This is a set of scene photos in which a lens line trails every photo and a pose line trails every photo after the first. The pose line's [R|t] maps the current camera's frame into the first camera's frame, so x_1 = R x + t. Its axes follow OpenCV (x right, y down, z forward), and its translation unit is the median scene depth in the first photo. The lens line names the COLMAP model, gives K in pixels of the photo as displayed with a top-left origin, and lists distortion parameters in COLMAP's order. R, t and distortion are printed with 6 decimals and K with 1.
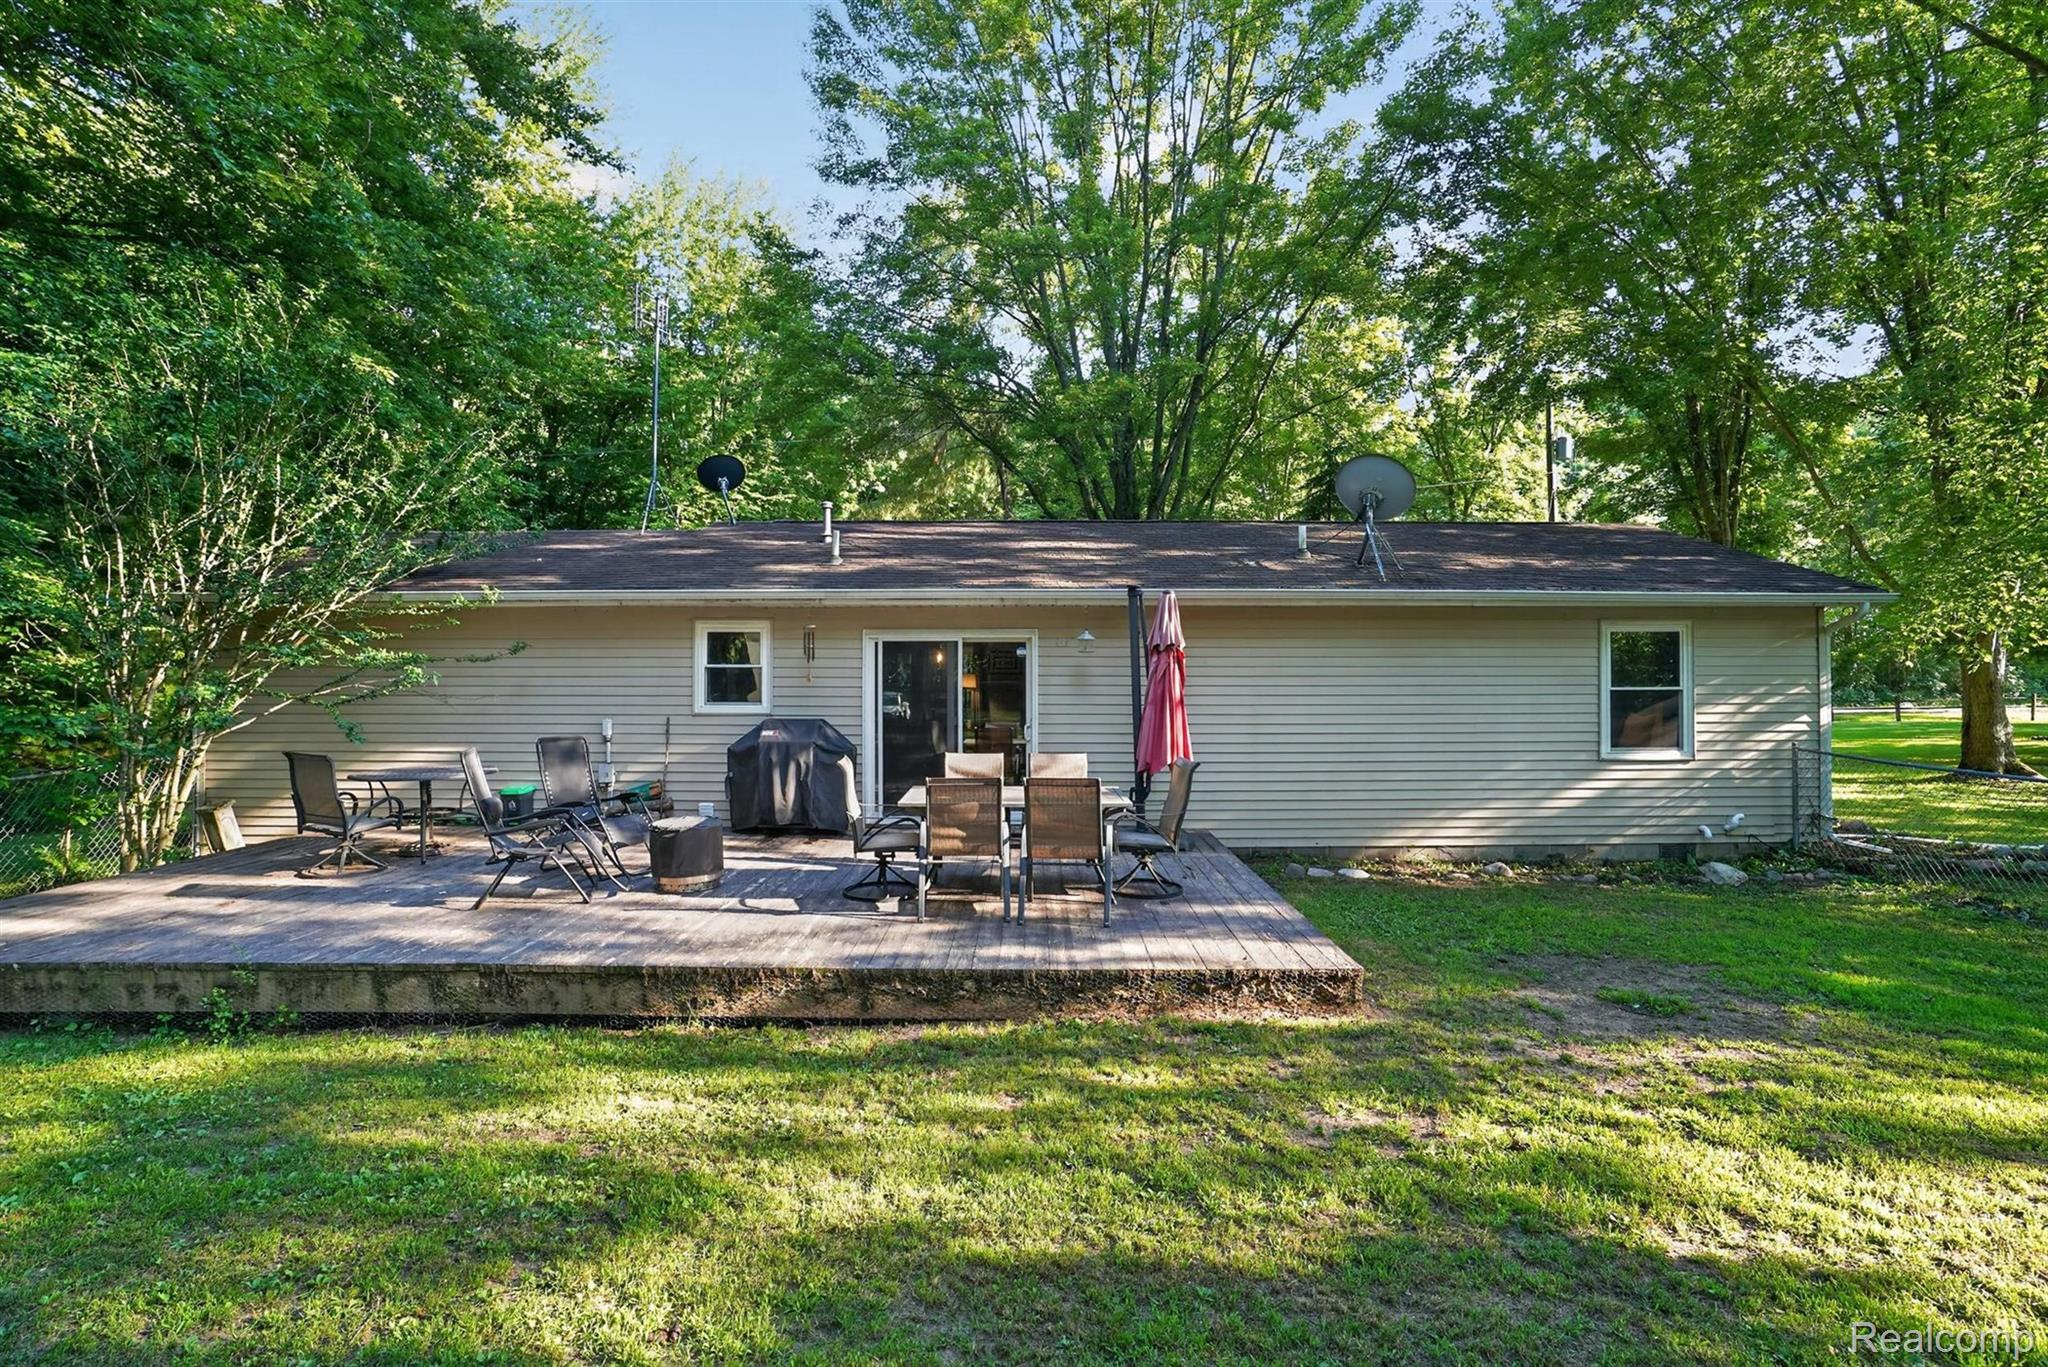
lens RADIAL K [[821.3, 0, 1024.0], [0, 821.3, 683.5], [0, 0, 1]] dist [-0.024302, 0.000179]
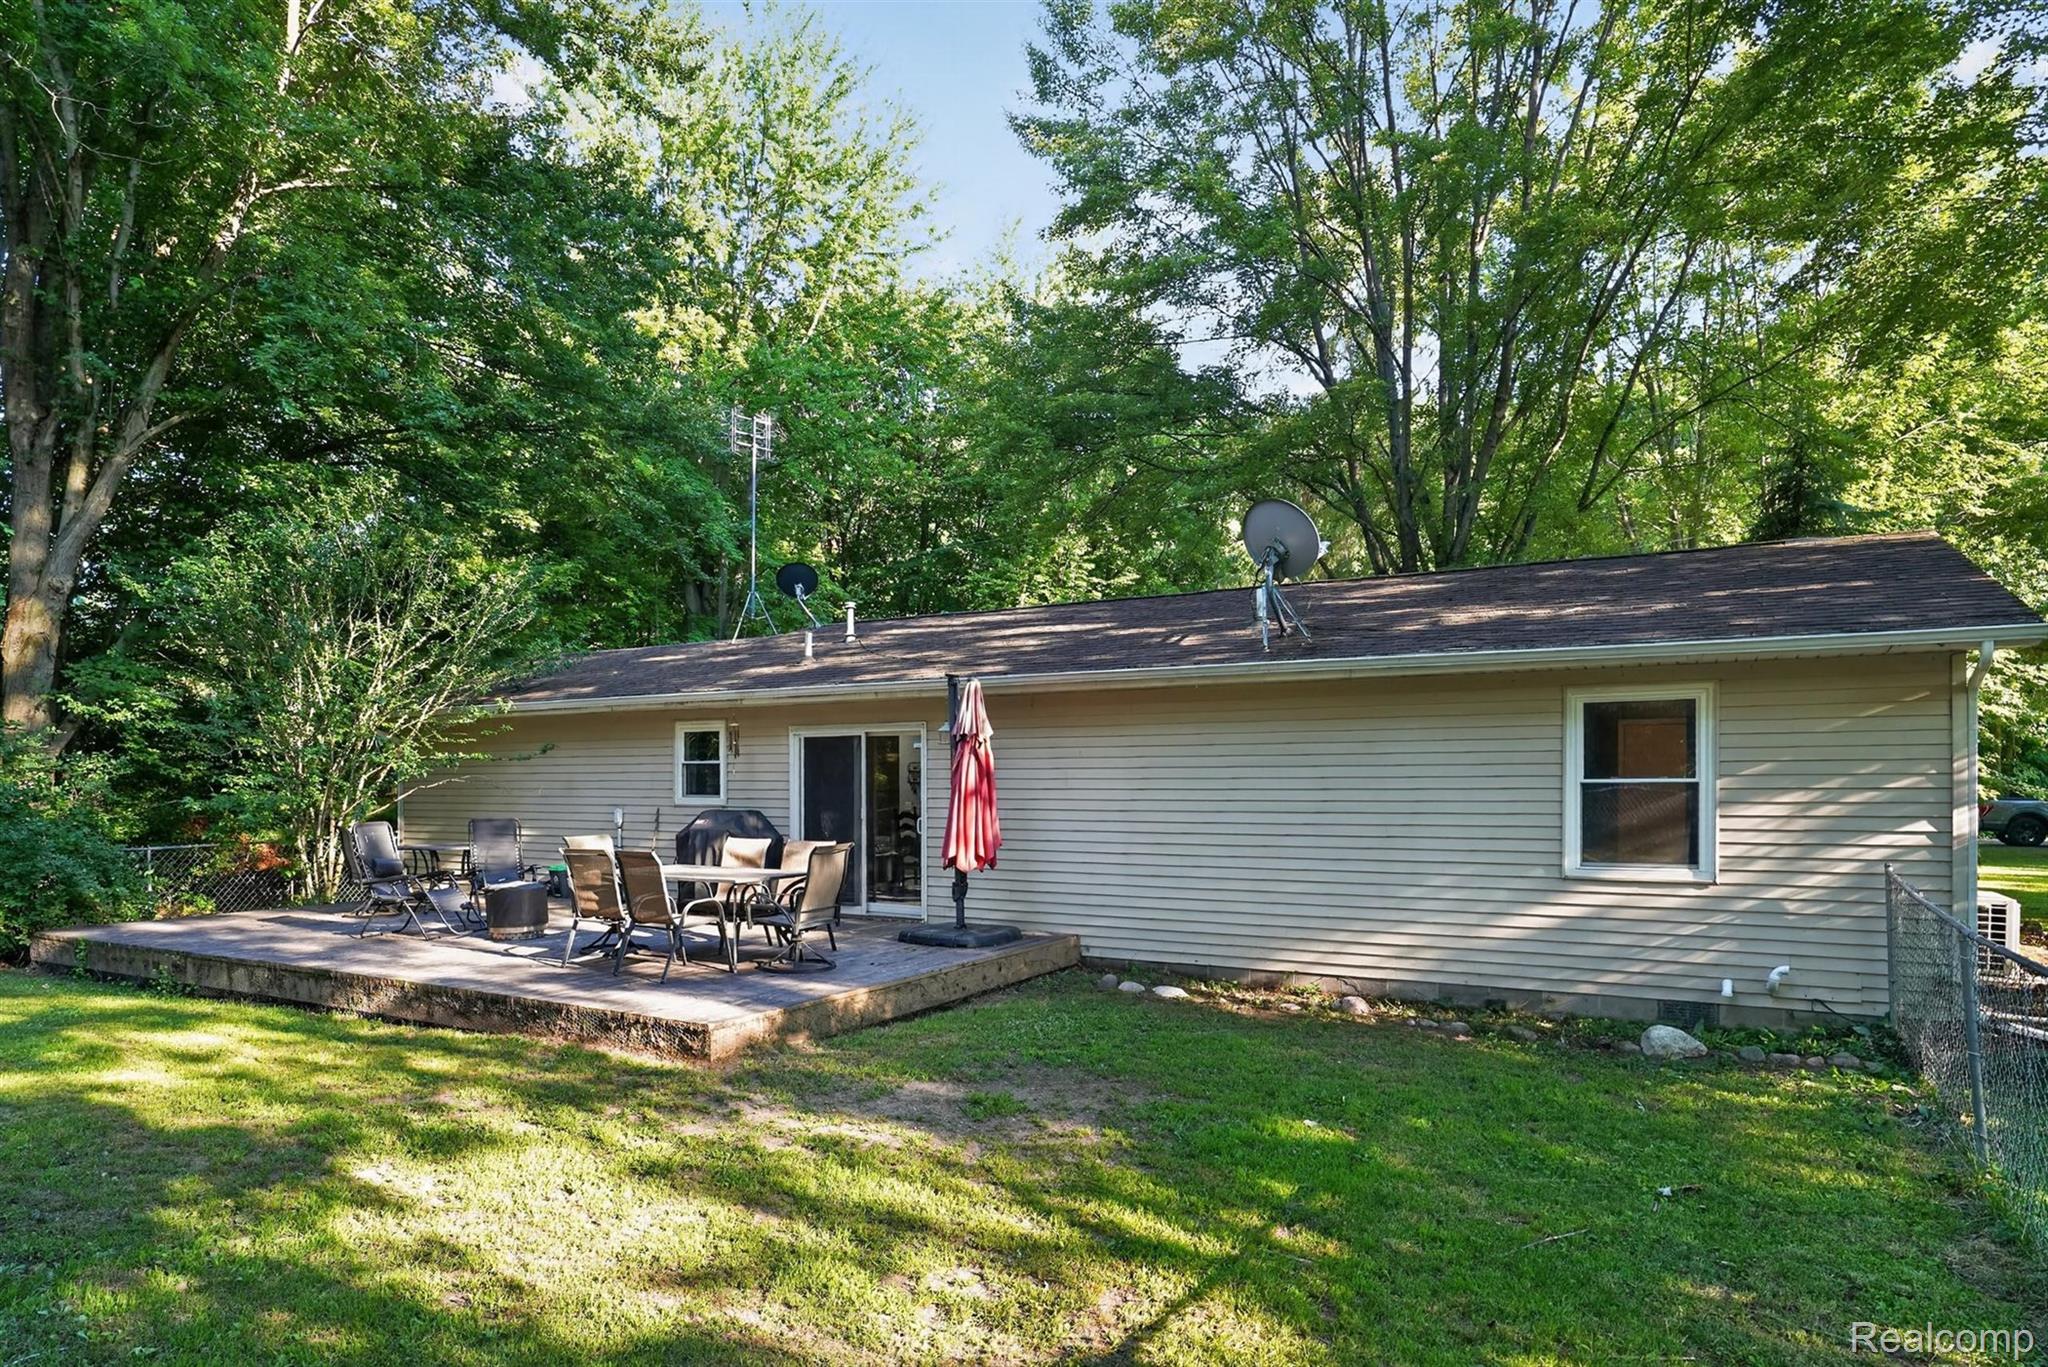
lens RADIAL K [[961.9, 0, 1021.3], [0, 961.9, 797.6], [0, 0, 1]] dist [-0.003955, -0.000208]
pose [[0.904019, 0.005066, -0.427462, 0.649397], [-0.000994, 0.999952, 0.009750, 0.013848], [0.427491, -0.008390, 0.903981, 0.003437]]
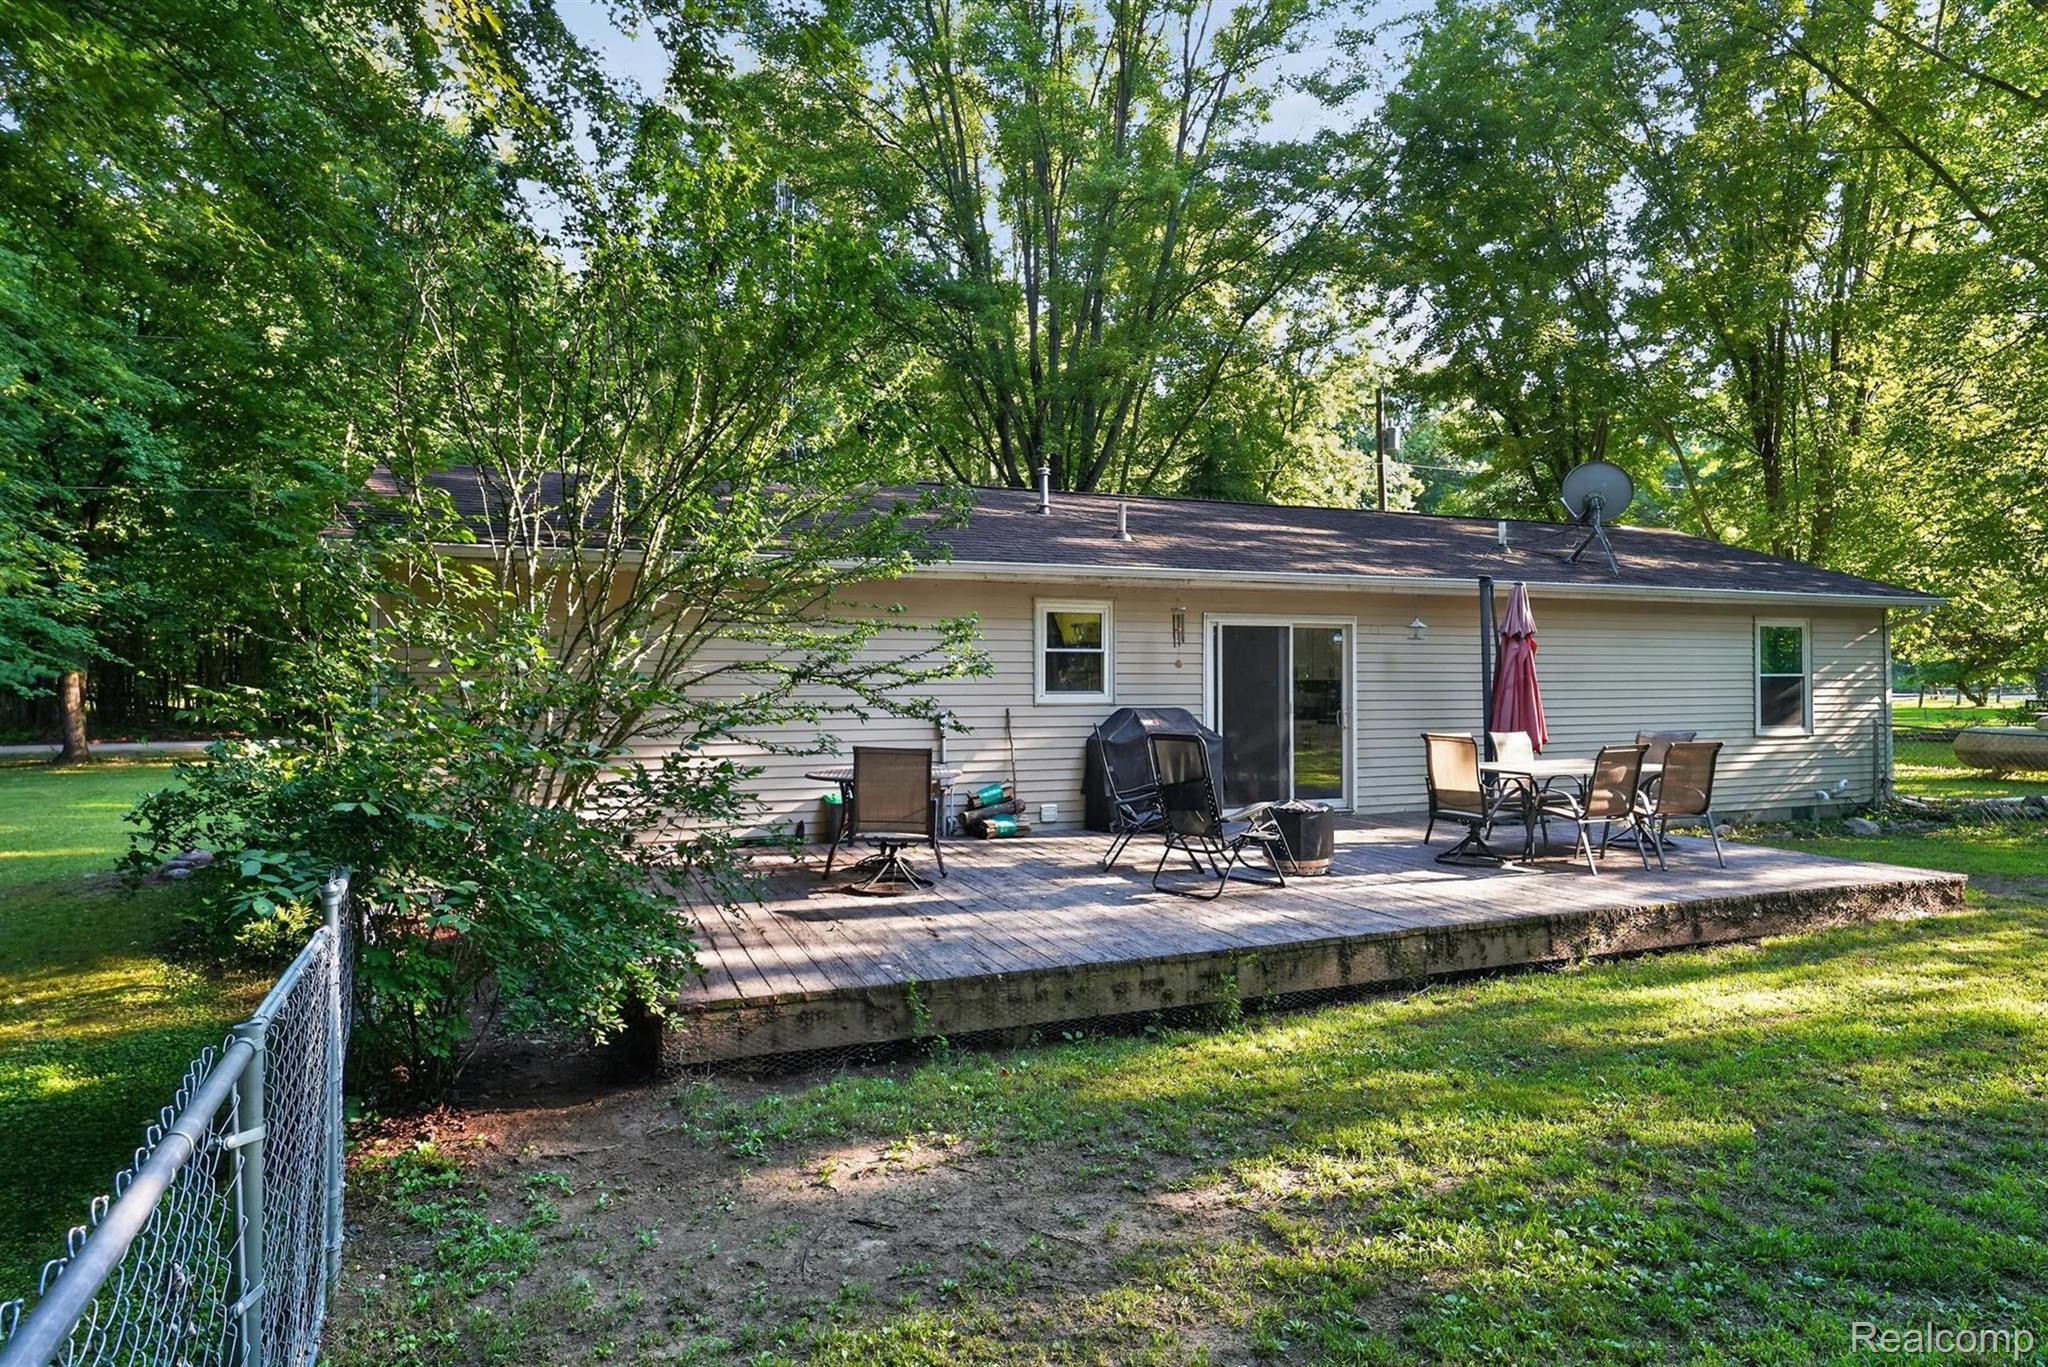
lens RADIAL K [[1008.1, 0, 1024.0], [0, 1008.1, 683.5], [0, 0, 1]] dist [-0.010793, 0.000146]
pose [[0.948125, -0.002528, 0.317888, -0.760076], [0.002560, 0.999997, 0.000315, 0.014544], [-0.317888, 0.000516, 0.948128, -0.032896]]
